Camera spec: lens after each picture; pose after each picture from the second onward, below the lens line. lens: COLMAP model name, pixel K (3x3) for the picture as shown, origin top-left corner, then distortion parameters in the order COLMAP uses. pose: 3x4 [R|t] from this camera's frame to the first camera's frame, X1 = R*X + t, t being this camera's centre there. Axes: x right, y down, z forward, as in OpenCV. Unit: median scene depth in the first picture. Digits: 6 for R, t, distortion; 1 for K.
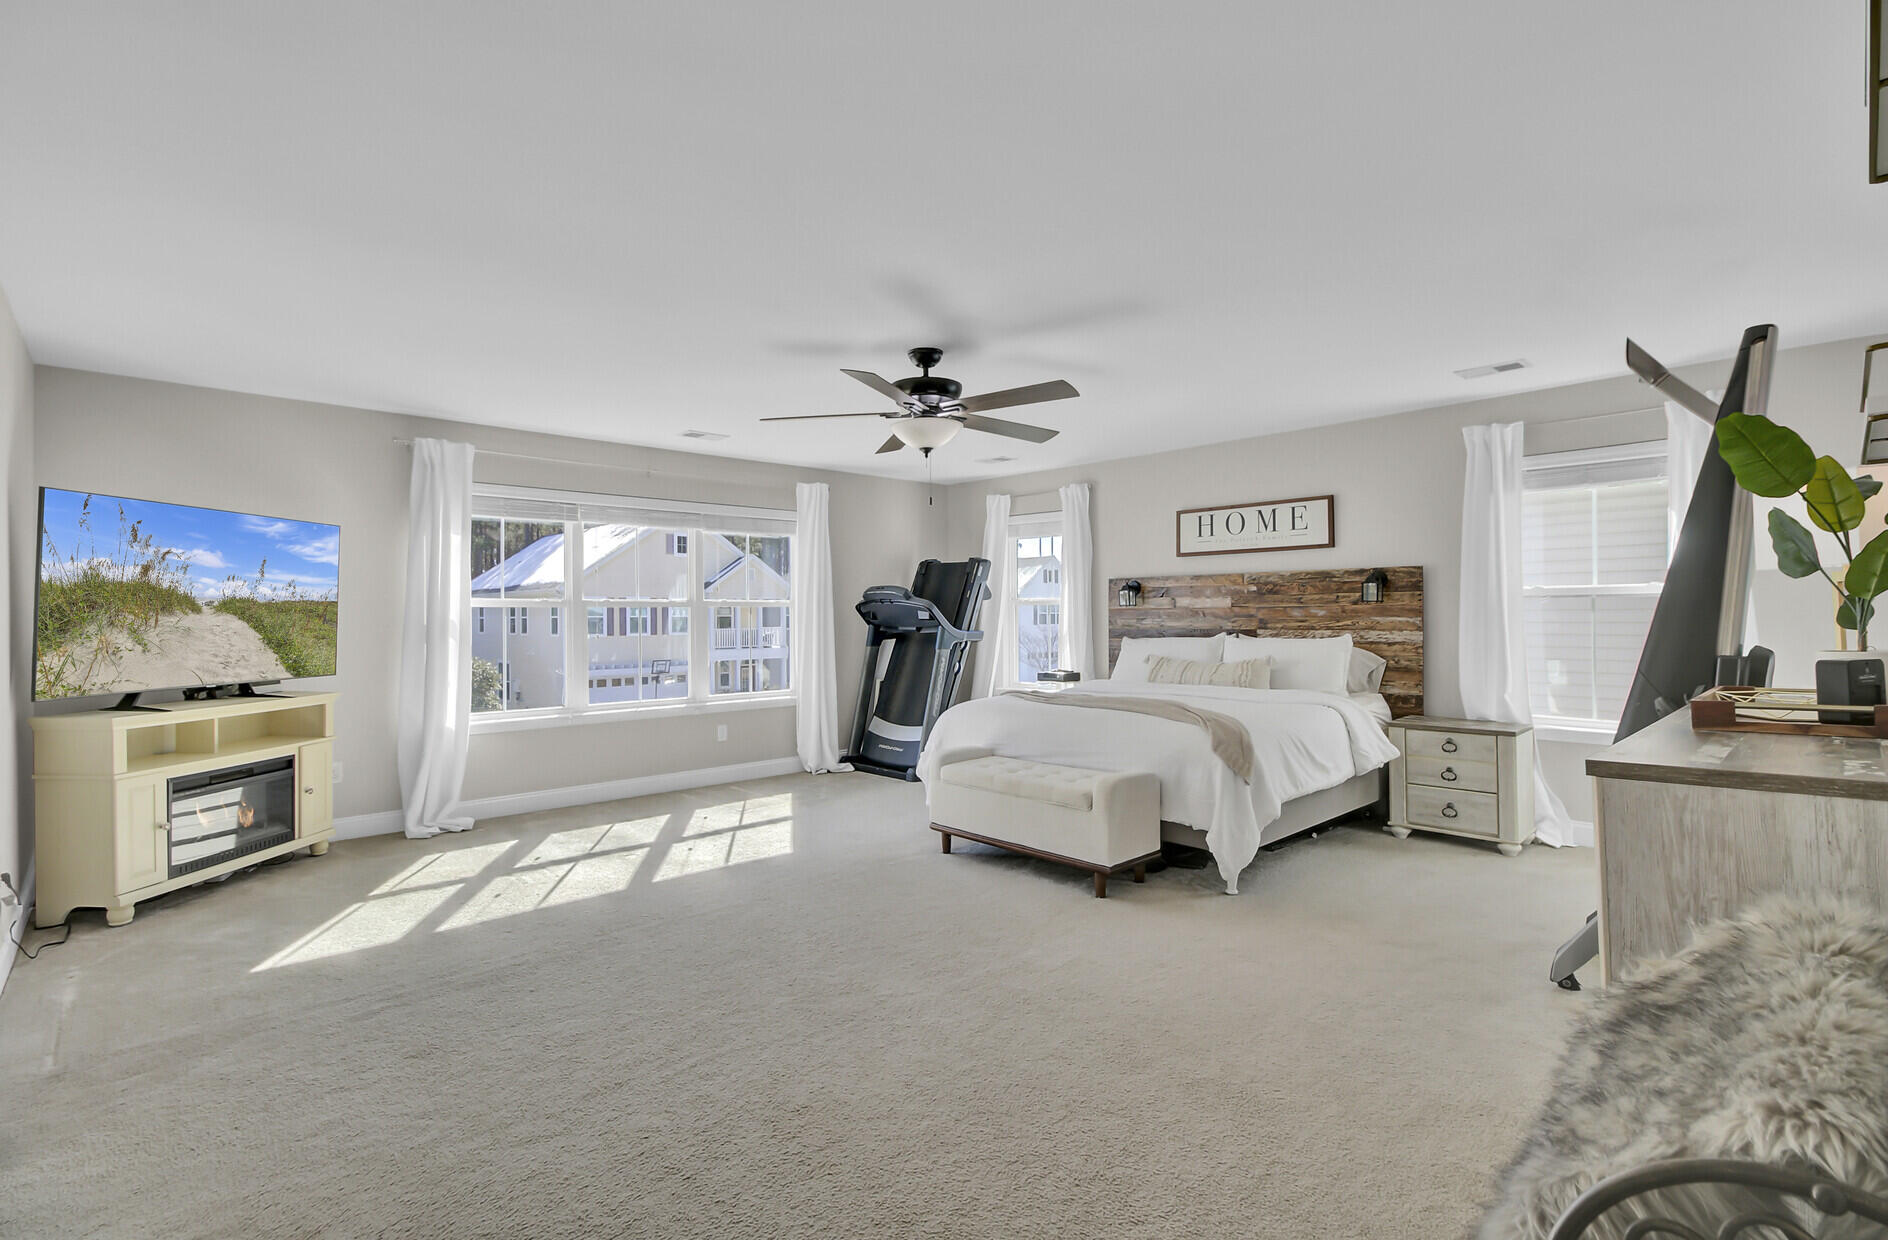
lens RADIAL K [[879.8, 0, 935.9], [0, 879.8, 616.8], [0, 0, 1]] dist [-0.006369, 0.000792]
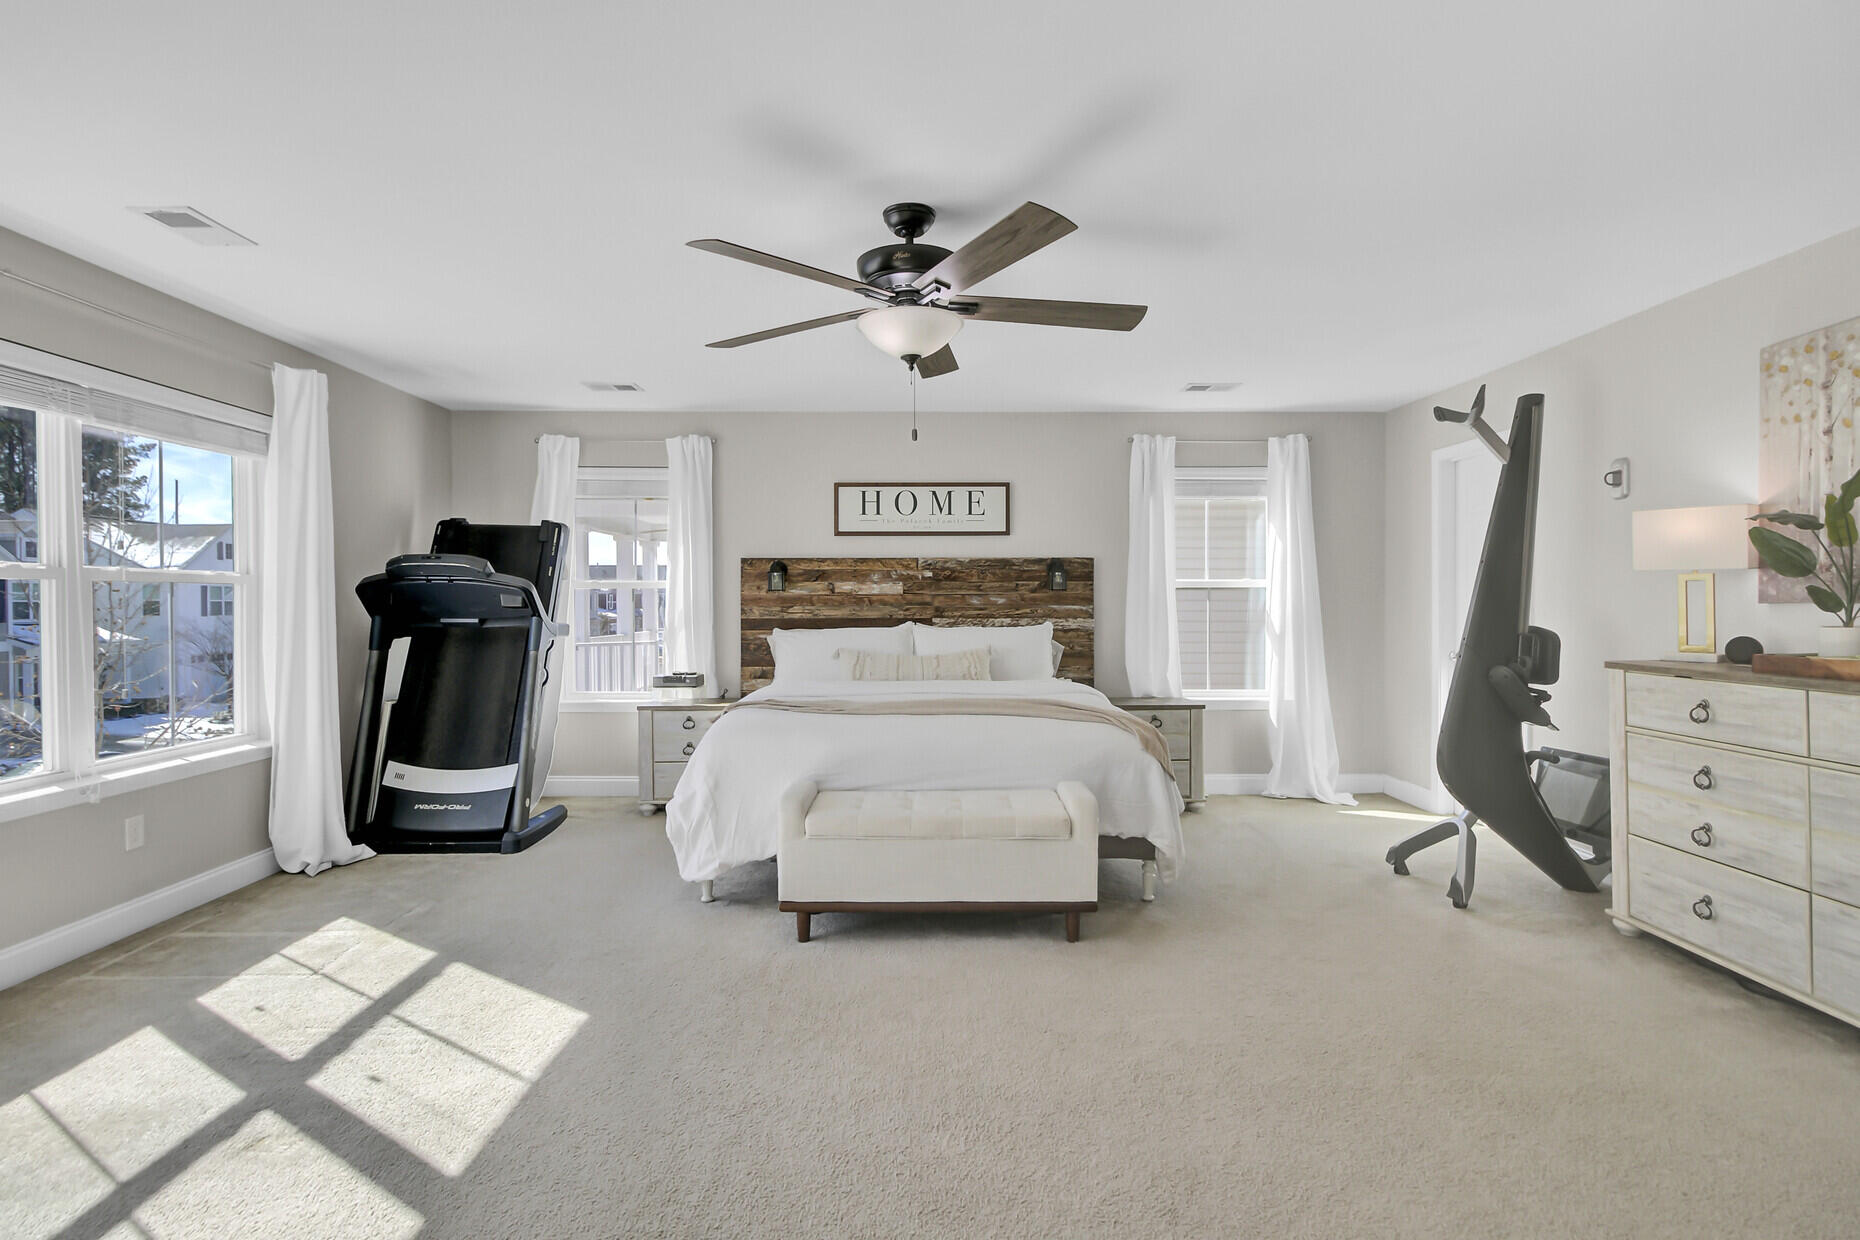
lens RADIAL K [[910.5, 0, 929.4], [0, 910.5, 613.7], [0, 0, 1]] dist [0.000460, 0.001632]
pose [[0.673319, -0.003408, 0.739344, -0.354395], [-0.002615, 0.999972, 0.006991, 0.003006], [-0.739347, -0.006641, 0.673292, 0.344853]]
